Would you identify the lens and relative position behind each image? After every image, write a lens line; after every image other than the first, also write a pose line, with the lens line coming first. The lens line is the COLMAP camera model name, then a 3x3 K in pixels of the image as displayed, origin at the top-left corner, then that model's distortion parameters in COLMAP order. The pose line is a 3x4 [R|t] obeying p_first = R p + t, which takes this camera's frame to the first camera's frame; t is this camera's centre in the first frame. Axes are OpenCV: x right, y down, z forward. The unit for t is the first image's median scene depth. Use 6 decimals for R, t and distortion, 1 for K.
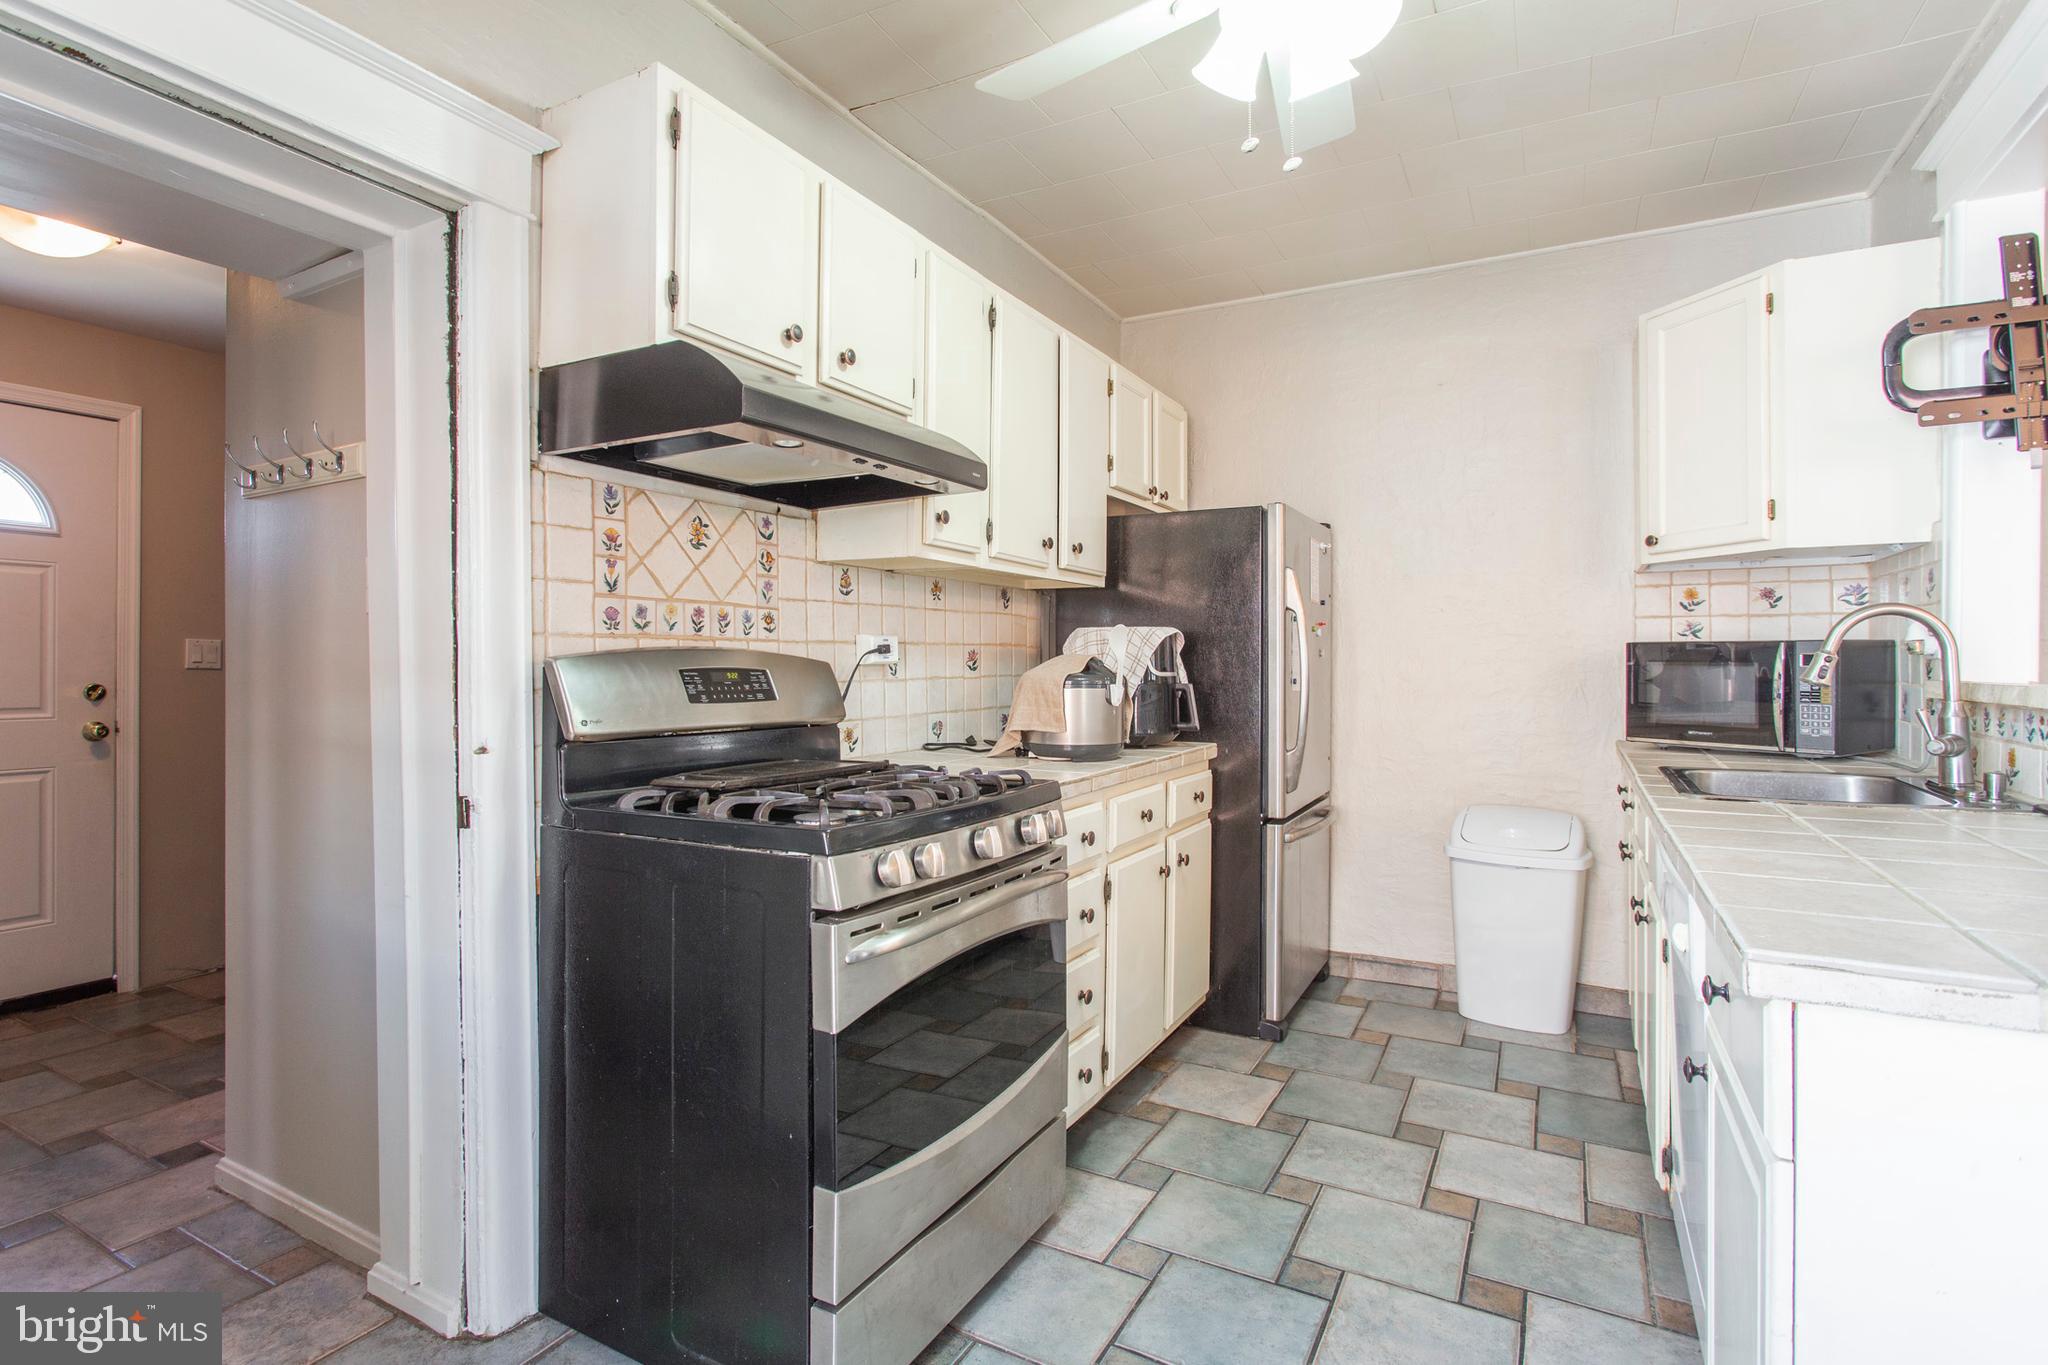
lens RADIAL K [[999.4, 0, 987.5], [0, 999.4, 668.2], [0, 0, 1]] dist [-0.021690, 0.008188]
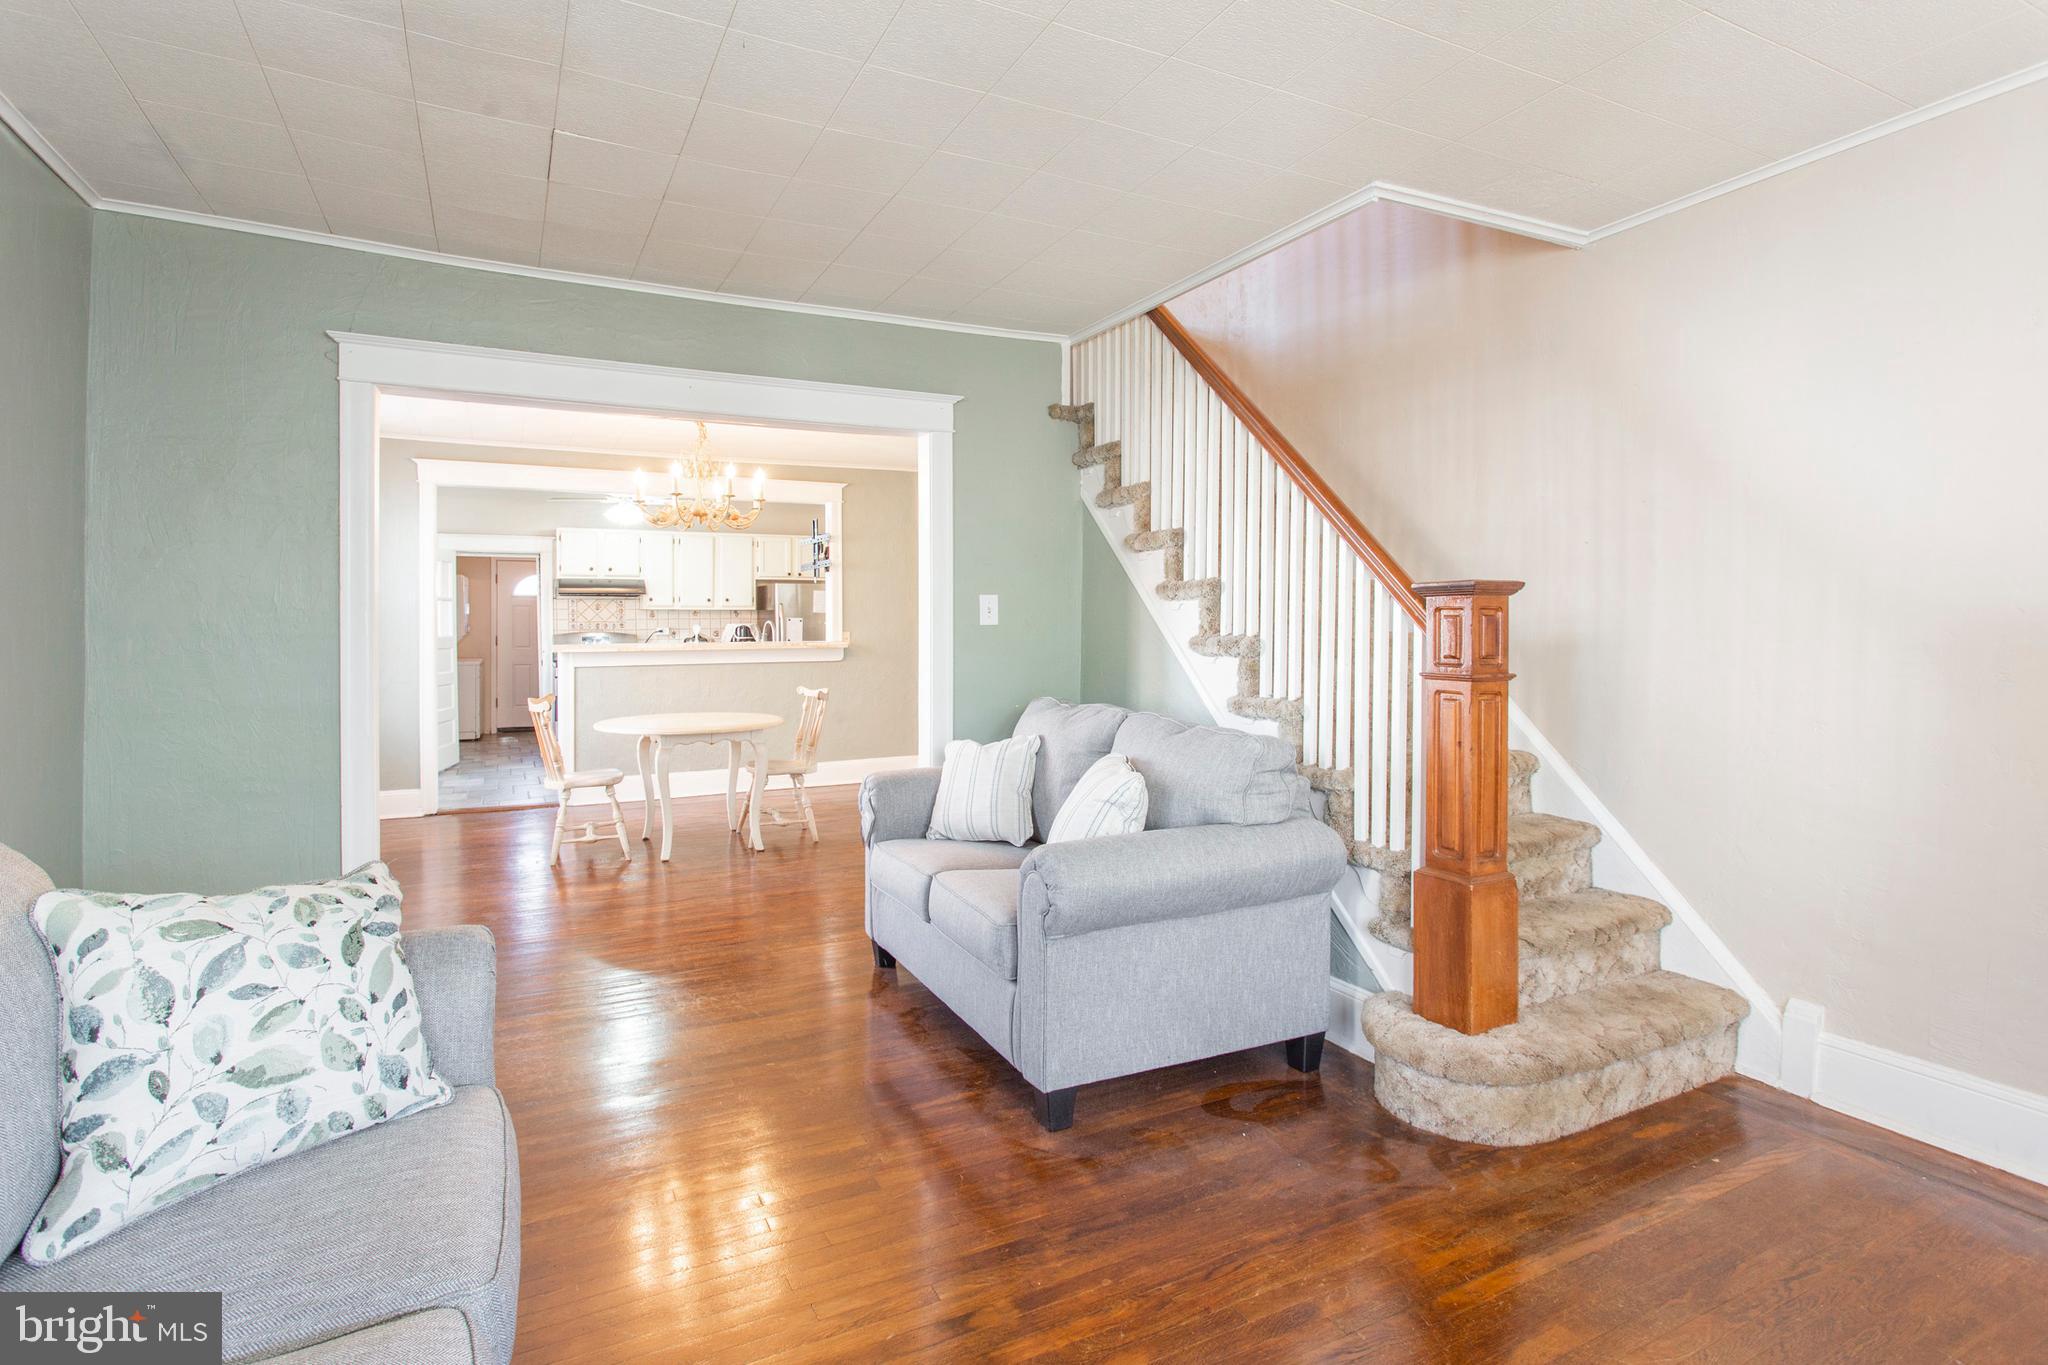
lens RADIAL K [[1013.0, 0, 994.7], [0, 1013.0, 661.3], [0, 0, 1]] dist [-0.018019, 0.006375]
pose [[0.822161, 0.015559, -0.569043, 3.381228], [0.002536, 0.999516, 0.030994, -0.021749], [0.569250, -0.026925, 0.821724, -1.561268]]
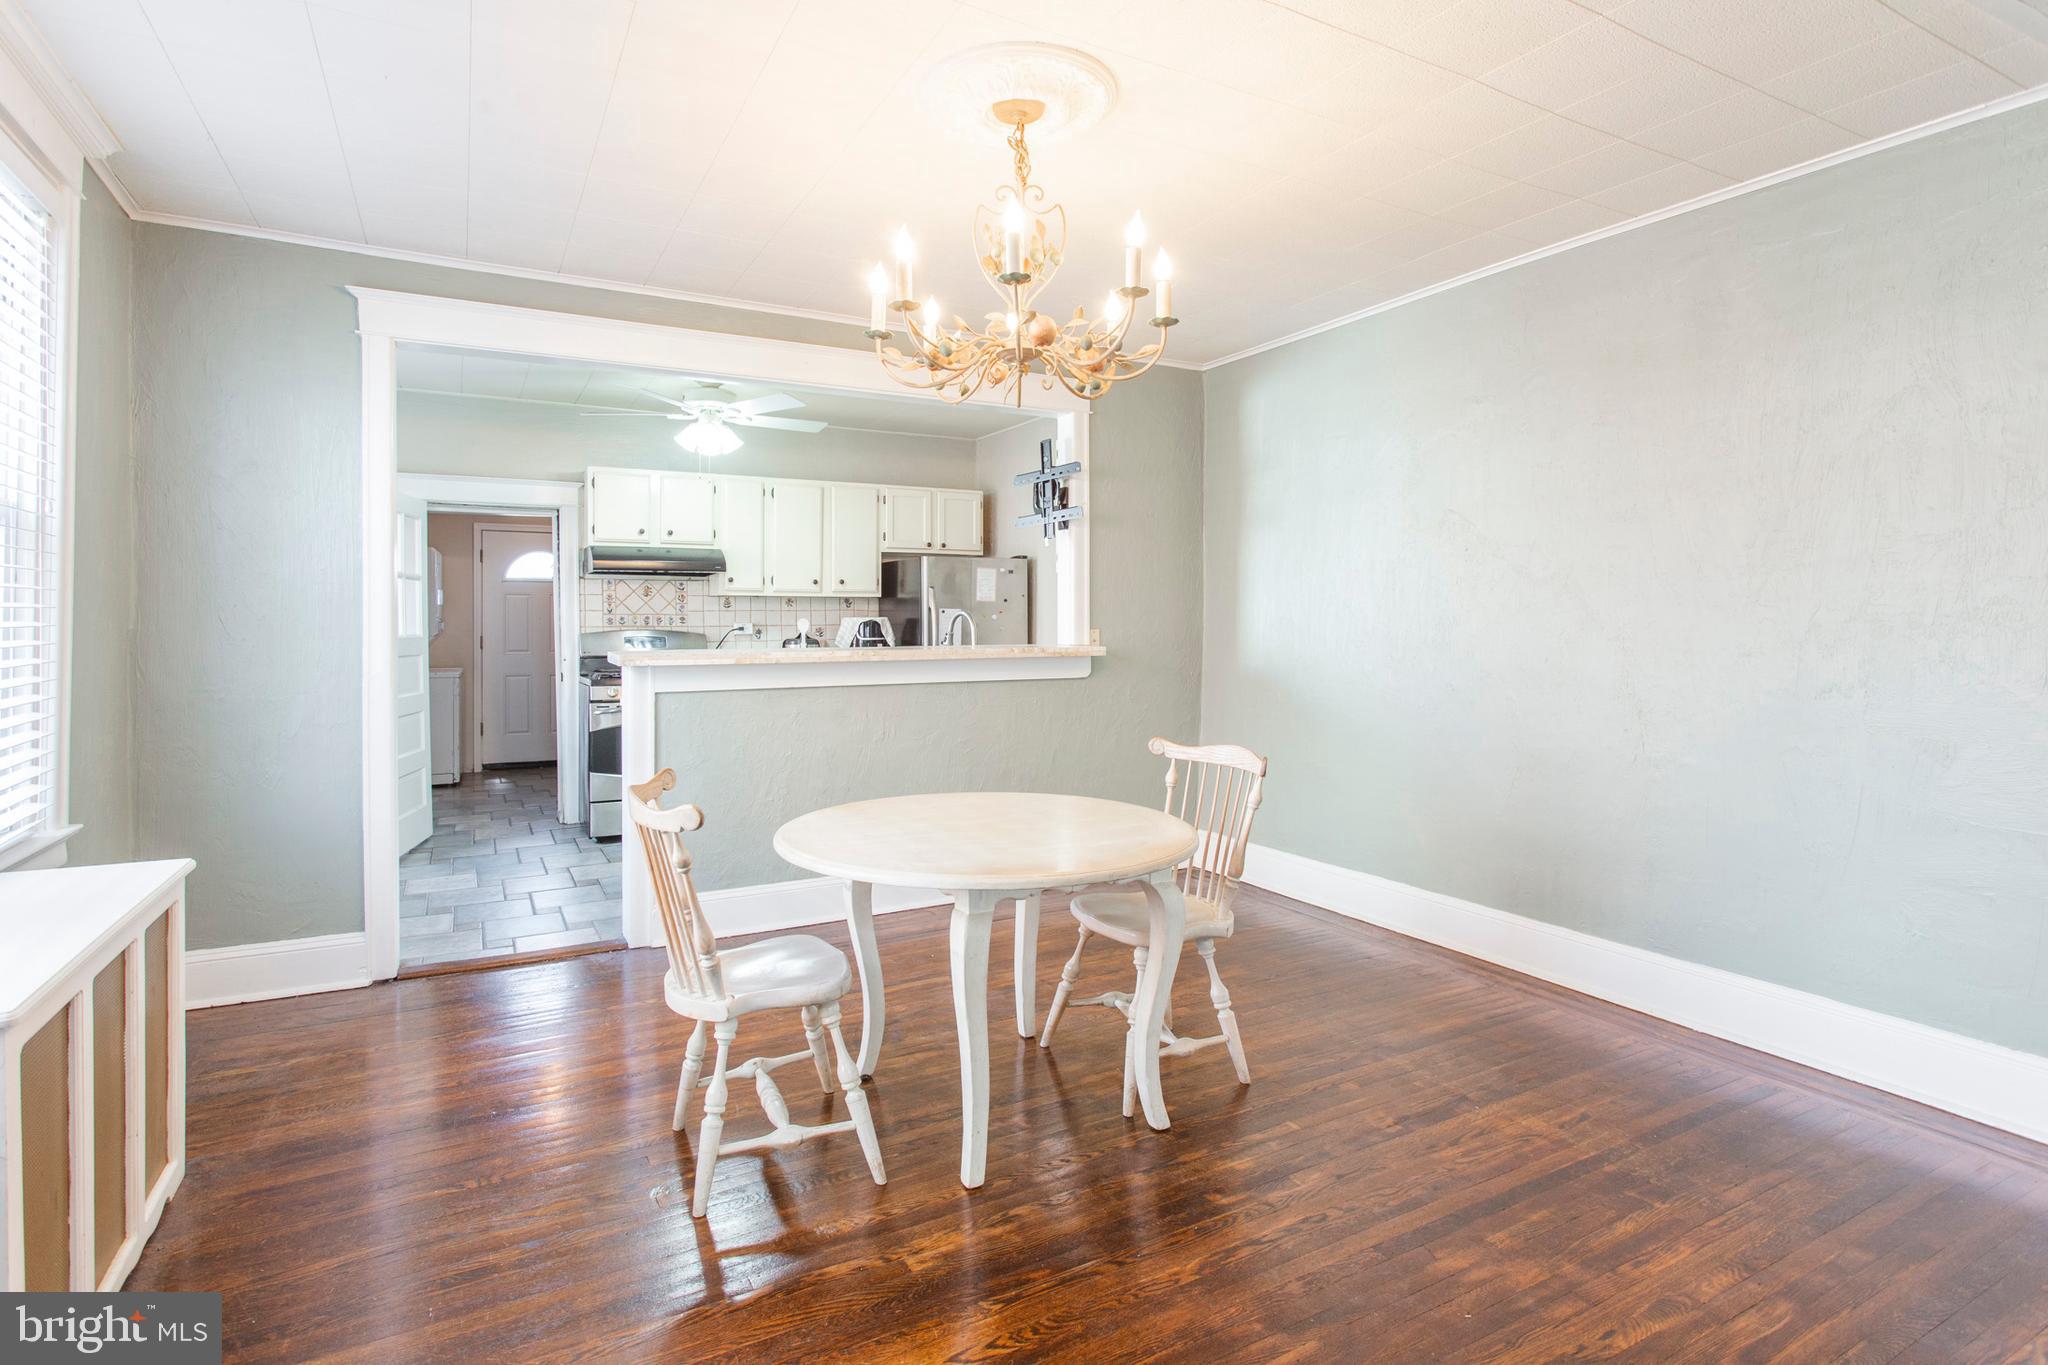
lens RADIAL K [[1013.0, 0, 994.7], [0, 1013.0, 661.3], [0, 0, 1]] dist [-0.018019, 0.006375]
pose [[0.838977, 0.016074, -0.543929, 1.968239], [0.000873, 0.999523, 0.030883, -0.016219], [0.544166, -0.026385, 0.838563, -0.861929]]
